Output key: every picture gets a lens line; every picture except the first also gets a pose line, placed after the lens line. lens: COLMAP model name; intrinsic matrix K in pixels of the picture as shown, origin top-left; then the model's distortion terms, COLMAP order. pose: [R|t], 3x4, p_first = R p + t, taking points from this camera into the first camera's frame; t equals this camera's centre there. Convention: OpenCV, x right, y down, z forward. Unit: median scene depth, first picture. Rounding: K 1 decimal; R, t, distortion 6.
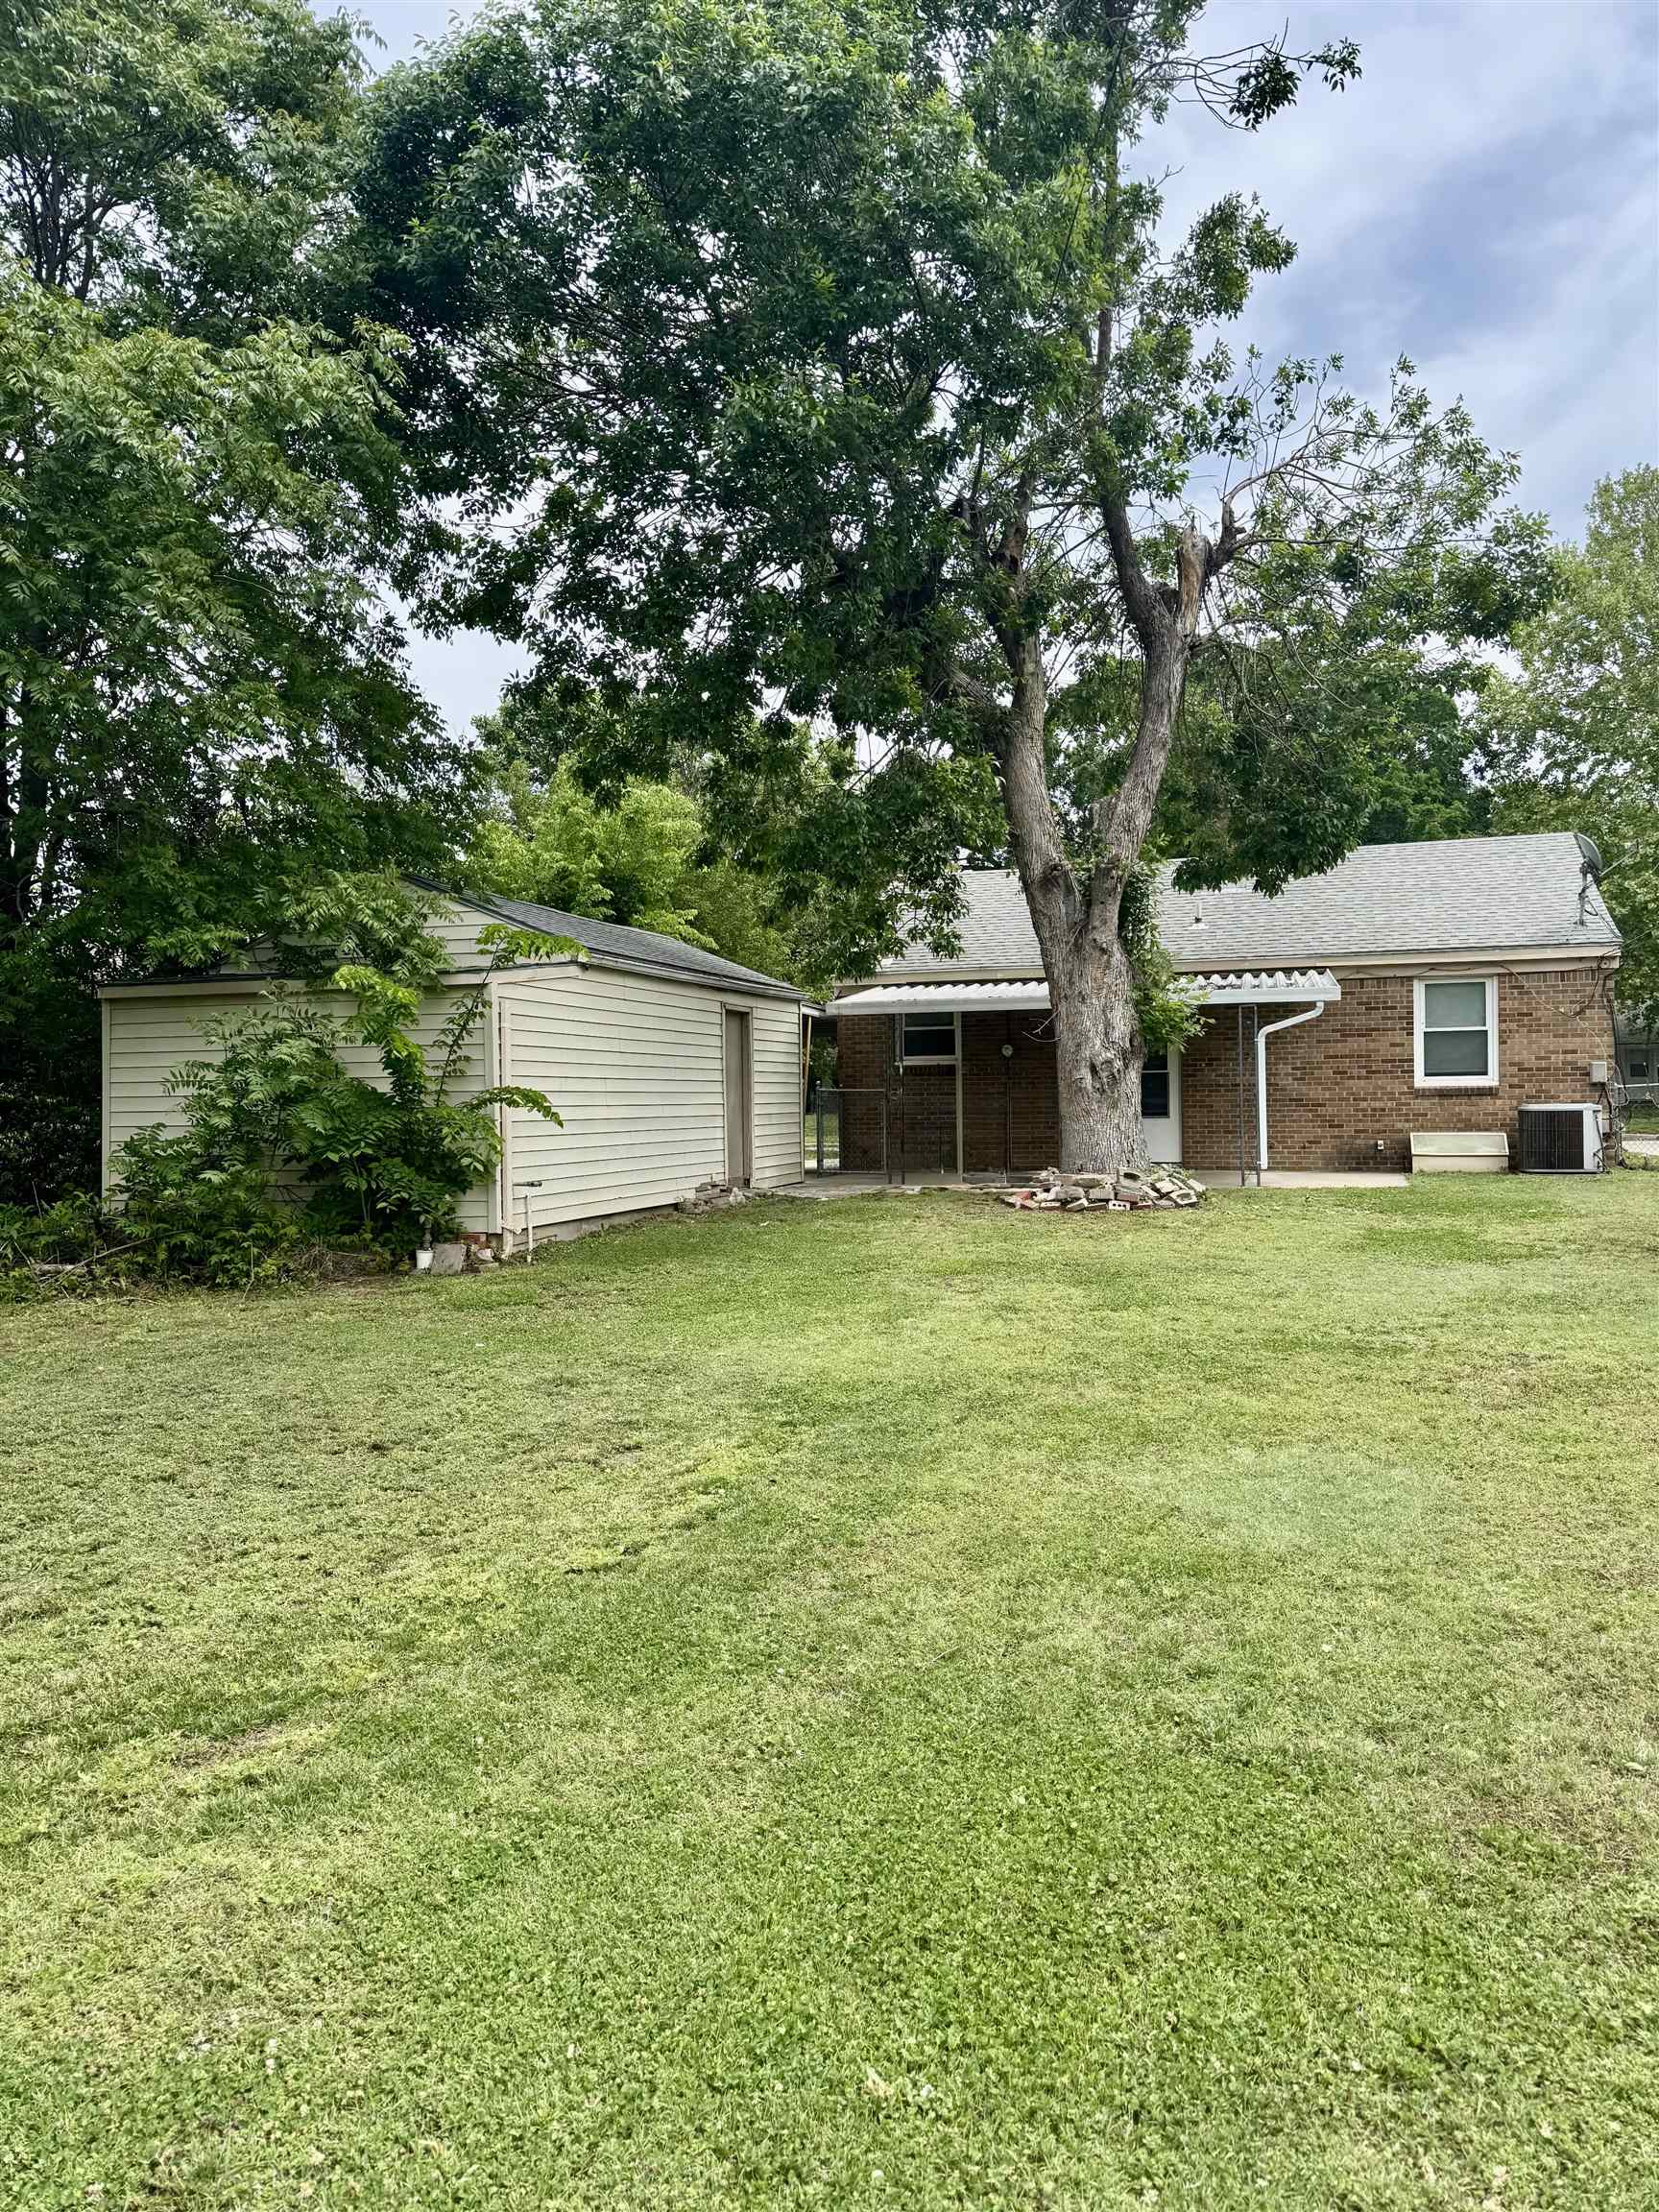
lens RADIAL K [[1562.9, 0, 840.6], [0, 1562.9, 1107.1], [0, 0, 1]] dist [0.072517, -0.083208]
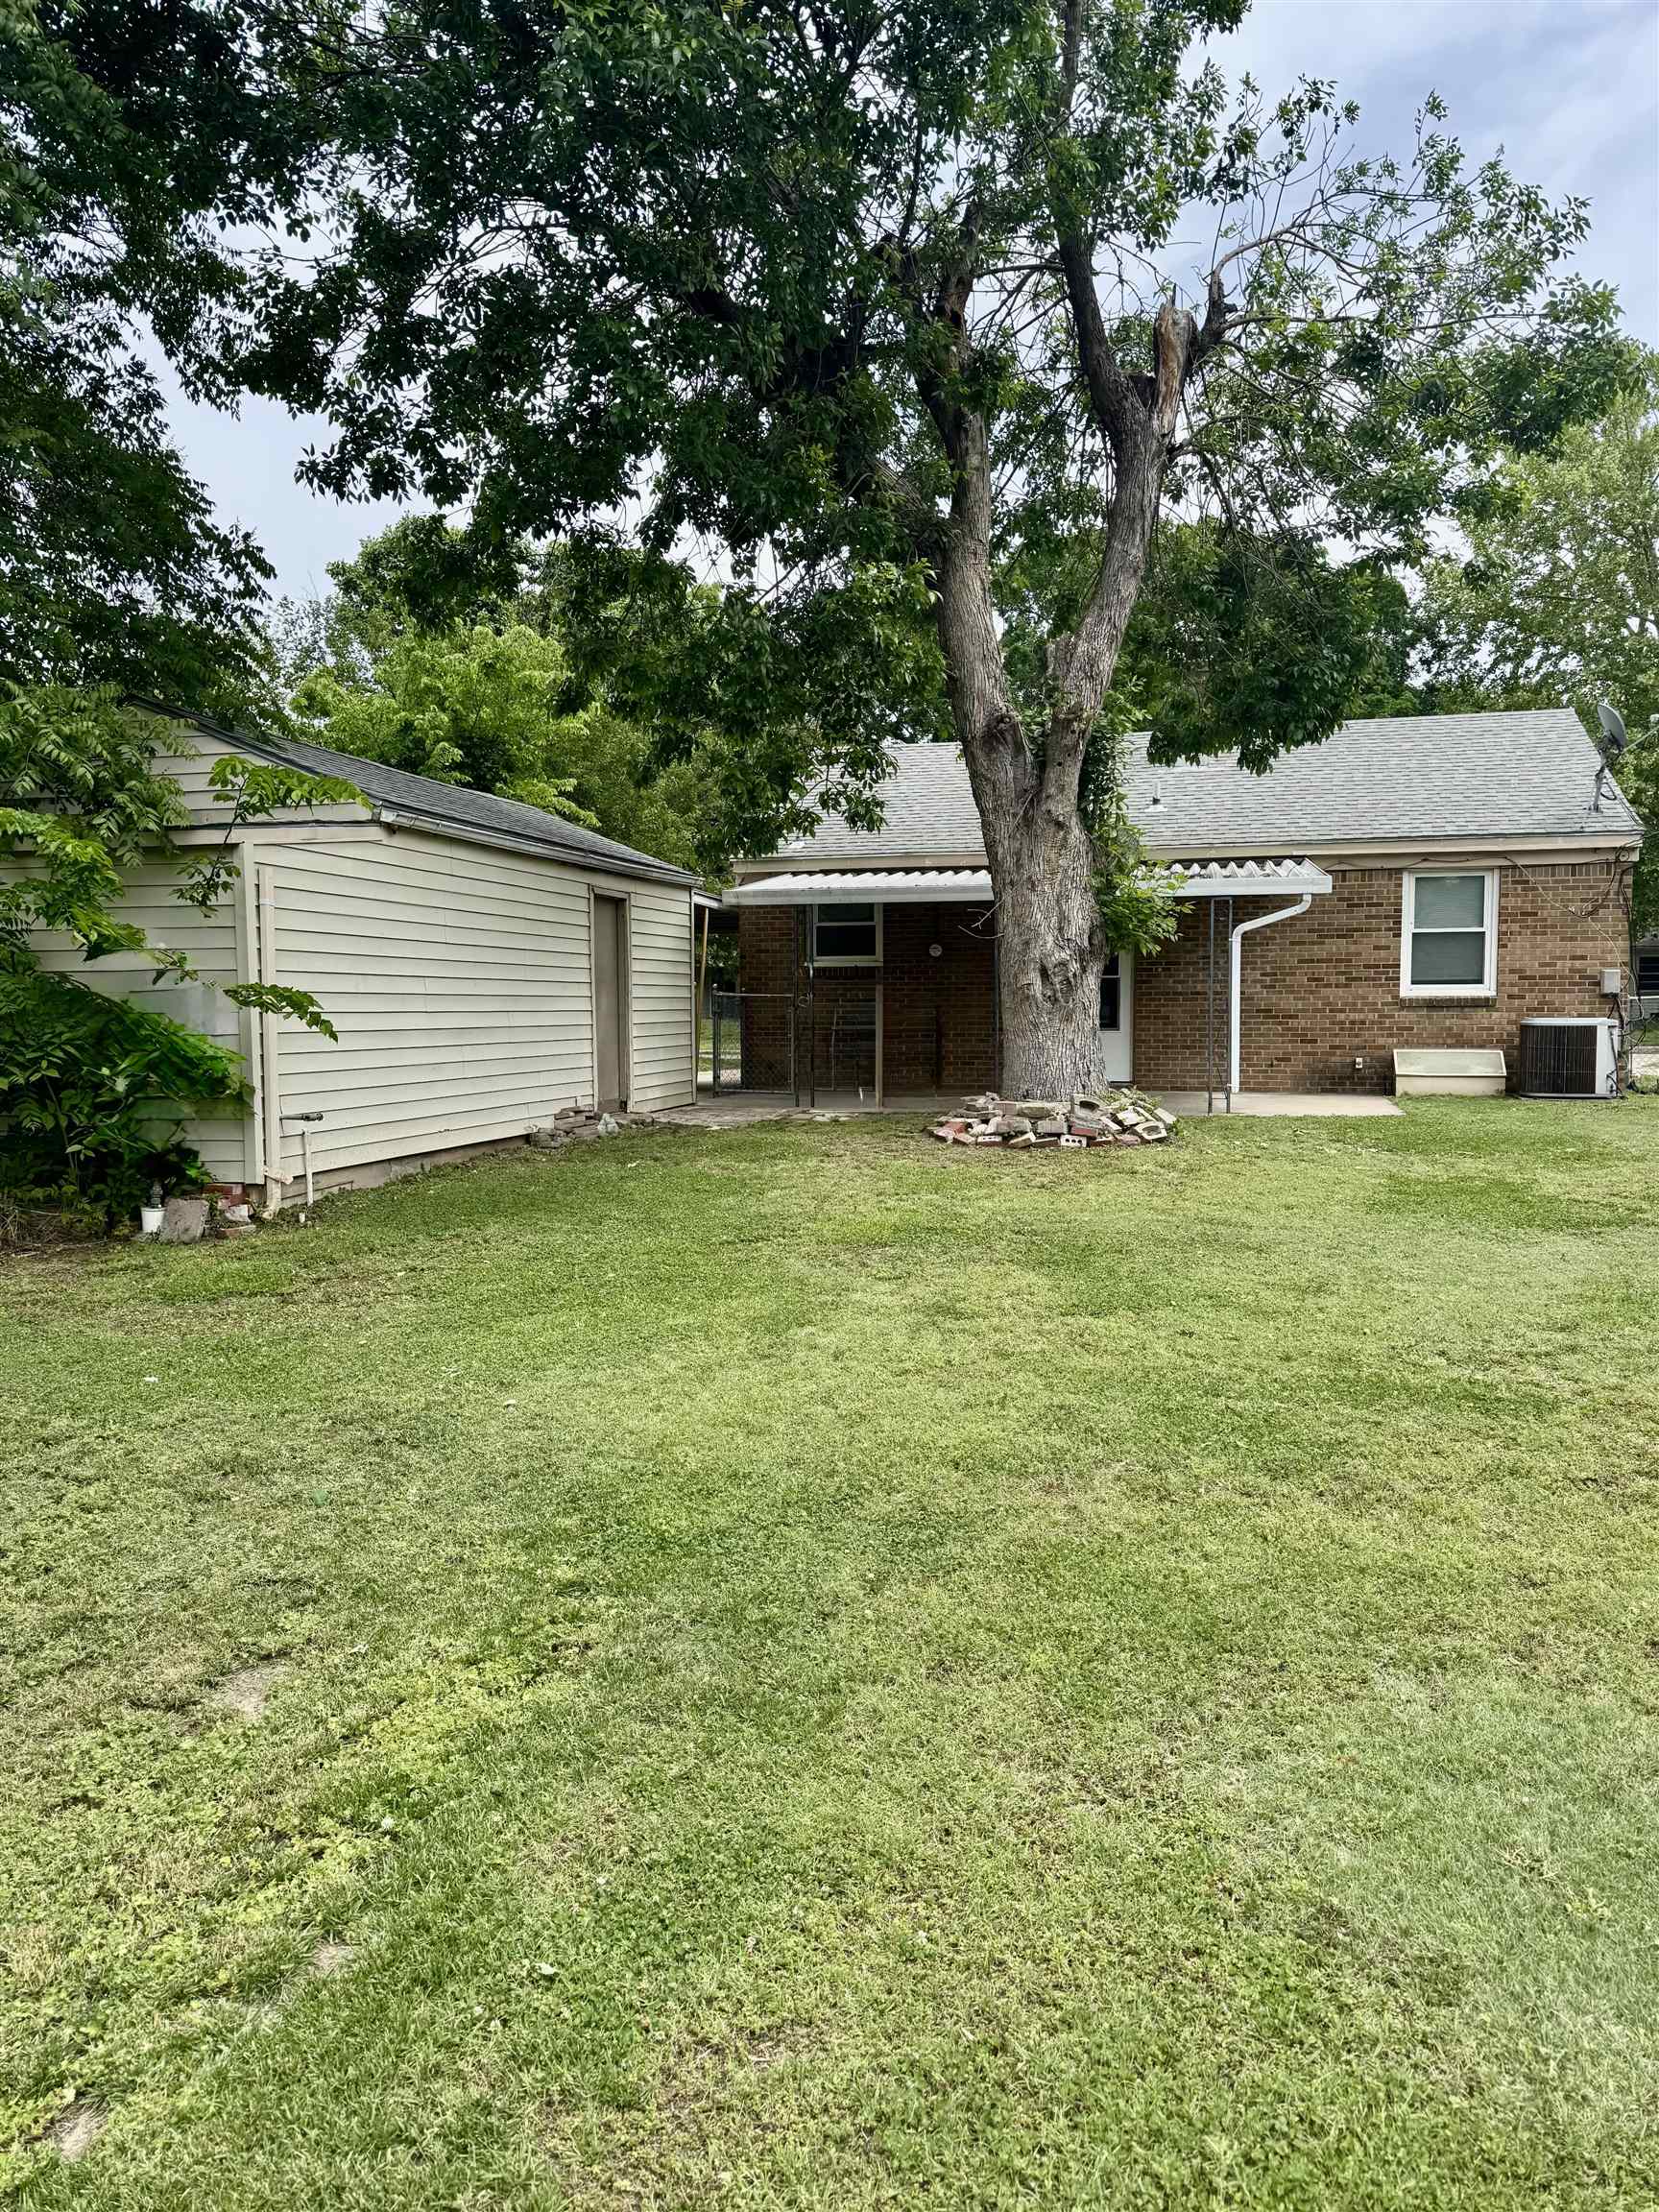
lens RADIAL K [[1562.9, 0, 844.3], [0, 1562.9, 1101.2], [0, 0, 1]] dist [0.072517, -0.083208]
pose [[0.998515, 0.006256, 0.054109, 0.013600], [-0.009406, 0.998262, 0.058170, -0.003637], [-0.053651, -0.058593, 0.996839, 0.182929]]
